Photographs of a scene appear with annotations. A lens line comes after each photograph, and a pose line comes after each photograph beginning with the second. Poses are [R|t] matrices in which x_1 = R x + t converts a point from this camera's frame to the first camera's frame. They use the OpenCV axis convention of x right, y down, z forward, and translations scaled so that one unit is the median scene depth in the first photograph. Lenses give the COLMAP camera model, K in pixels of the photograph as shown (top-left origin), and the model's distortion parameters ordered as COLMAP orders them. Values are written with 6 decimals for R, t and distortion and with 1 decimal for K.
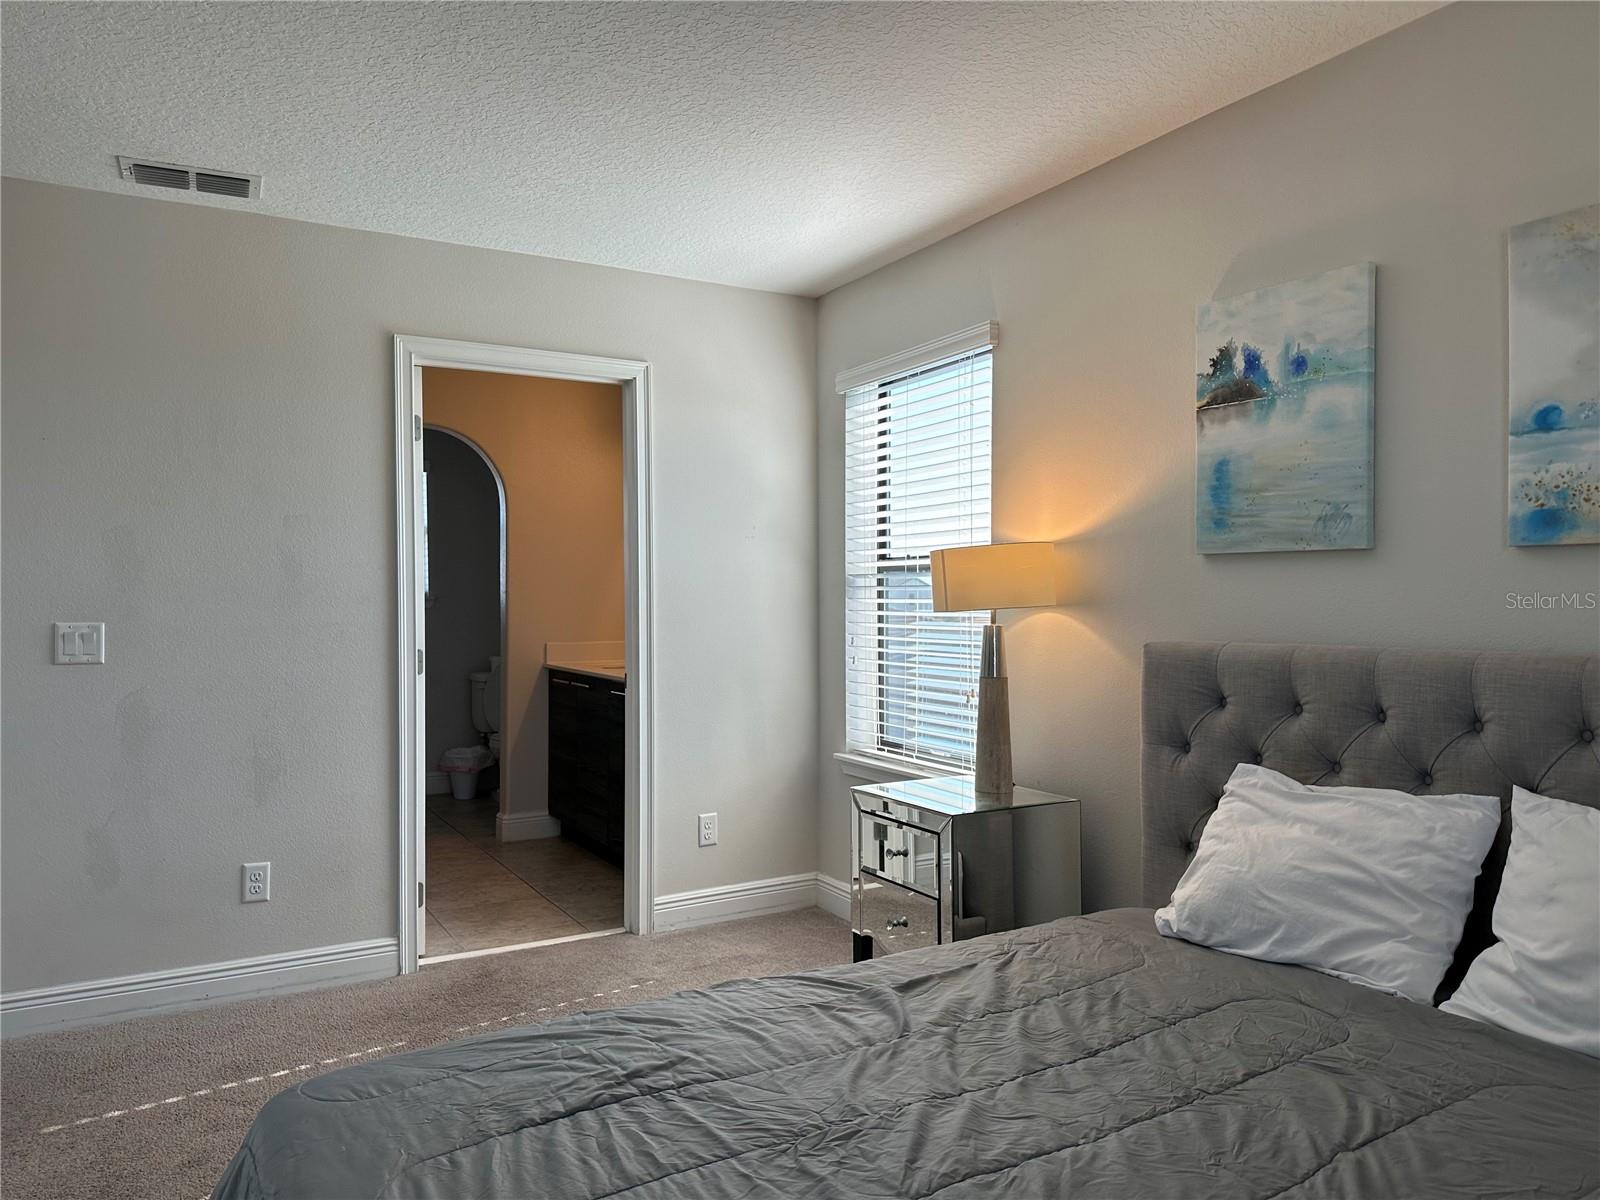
lens RADIAL K [[1129.1, 0, 799.1], [0, 1129.1, 608.0], [0, 0, 1]] dist [0.093585, -0.100938]
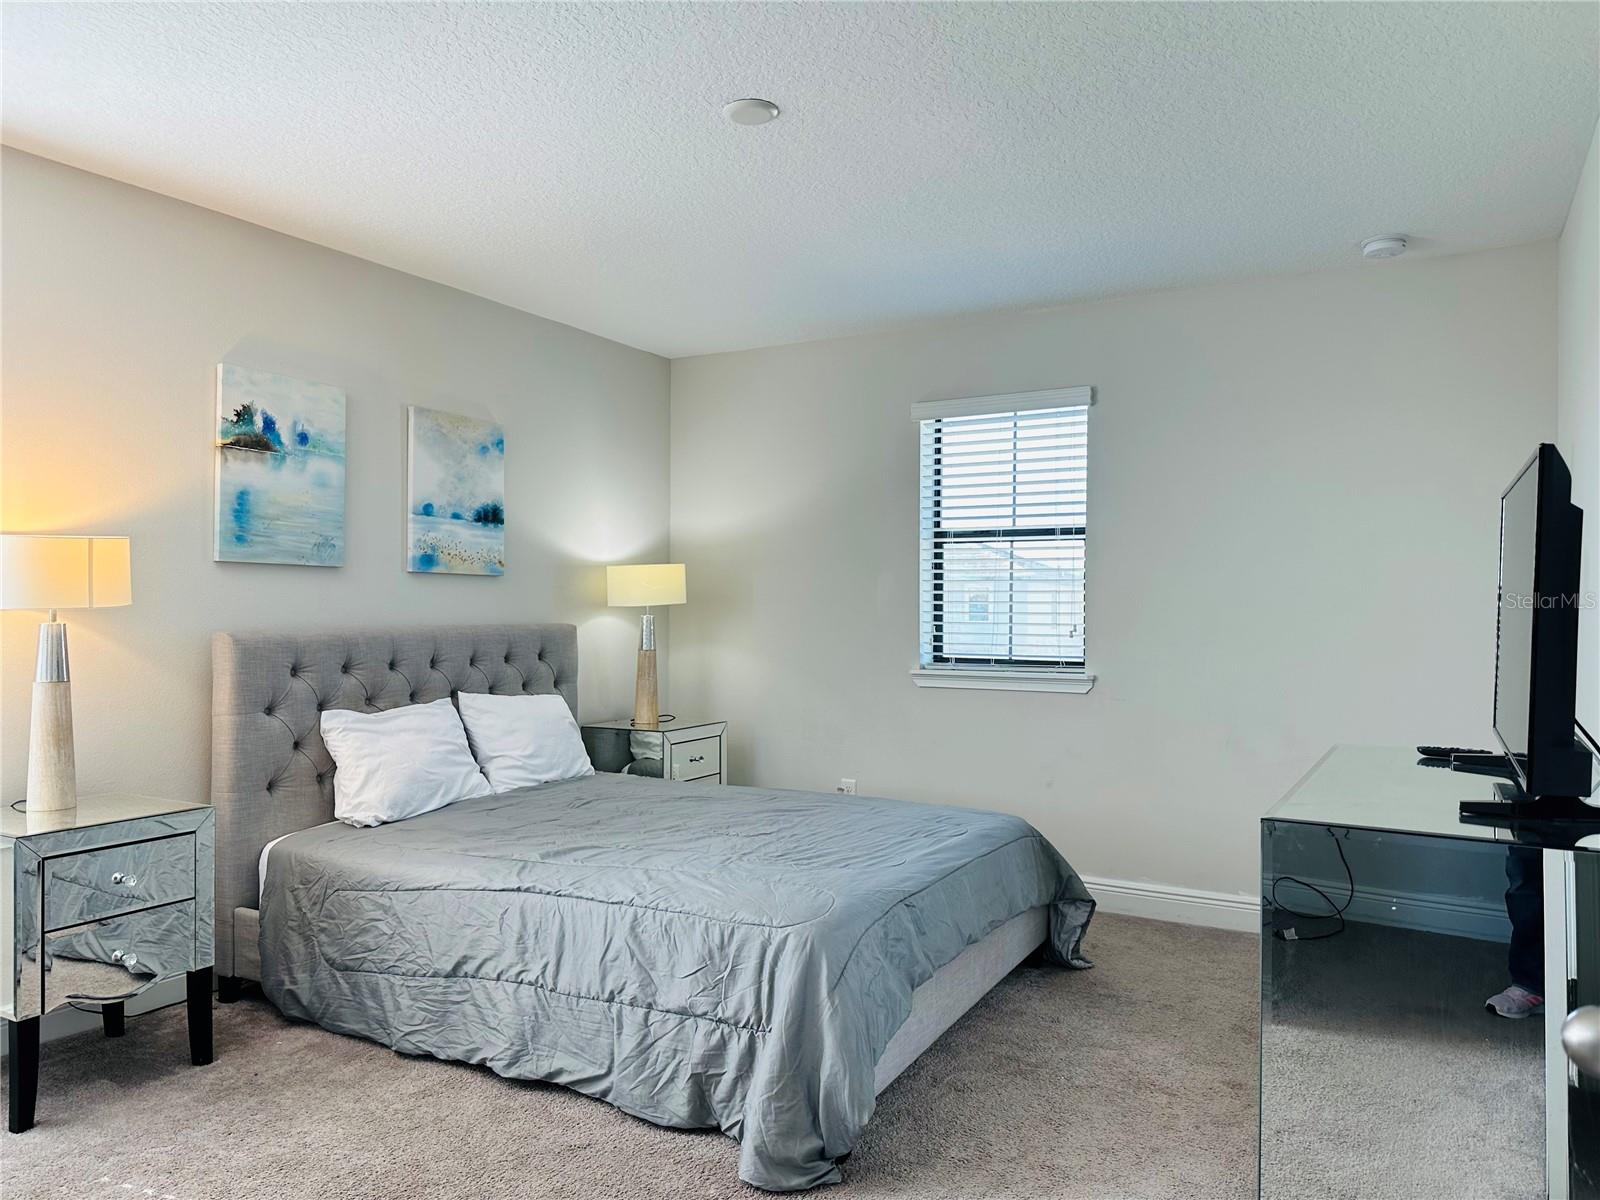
lens RADIAL K [[1129.1, 0, 799.1], [0, 1129.1, 608.0], [0, 0, 1]] dist [0.093585, -0.100938]
pose [[-0.485185, -0.002291, 0.874408, -1.089356], [0.001947, 0.999991, 0.003701, 0.000751], [-0.874409, 0.003498, -0.485177, 1.090631]]
